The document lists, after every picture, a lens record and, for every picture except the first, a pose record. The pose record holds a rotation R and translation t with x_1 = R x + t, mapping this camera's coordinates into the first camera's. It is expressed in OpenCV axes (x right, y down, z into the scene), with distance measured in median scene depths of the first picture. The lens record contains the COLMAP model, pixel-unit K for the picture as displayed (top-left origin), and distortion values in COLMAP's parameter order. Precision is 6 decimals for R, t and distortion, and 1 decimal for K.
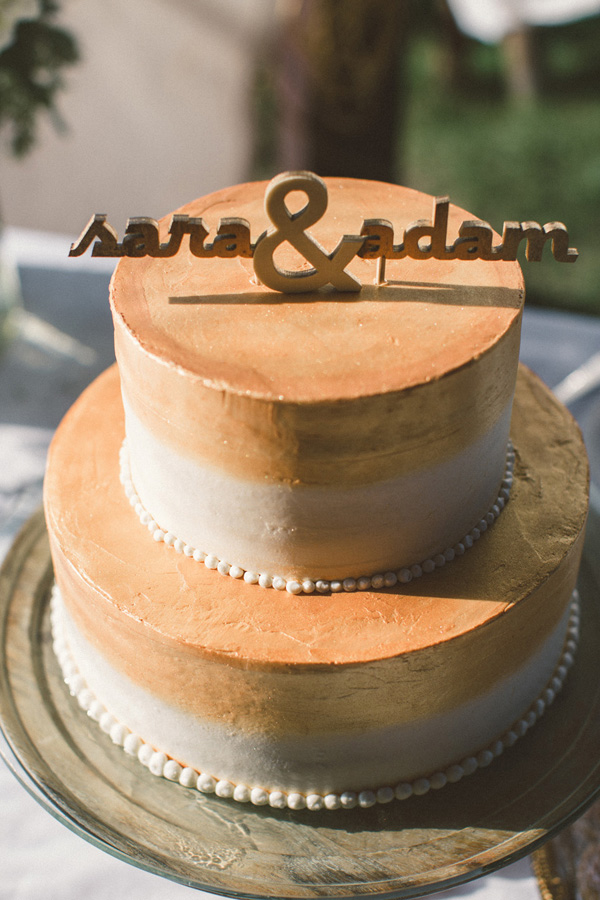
lens RADIAL K [[1360.1, 0, 300.0], [0, 1360.1, 450.0], [0, 0, 1]] dist [-0.220183, 0.156771]
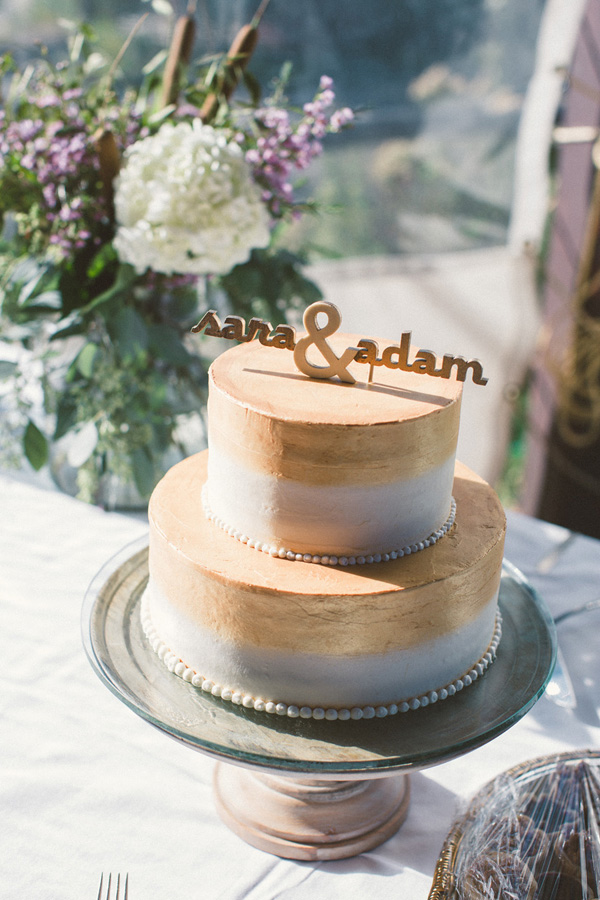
lens RADIAL K [[1360.1, 0, 300.0], [0, 1360.1, 450.0], [0, 0, 1]] dist [-0.220183, 0.156771]
pose [[0.946215, 0.175503, -0.271802, 0.442483], [-0.242203, 0.941231, -0.235417, 0.360421], [0.214512, 0.288587, 0.933114, -0.520908]]
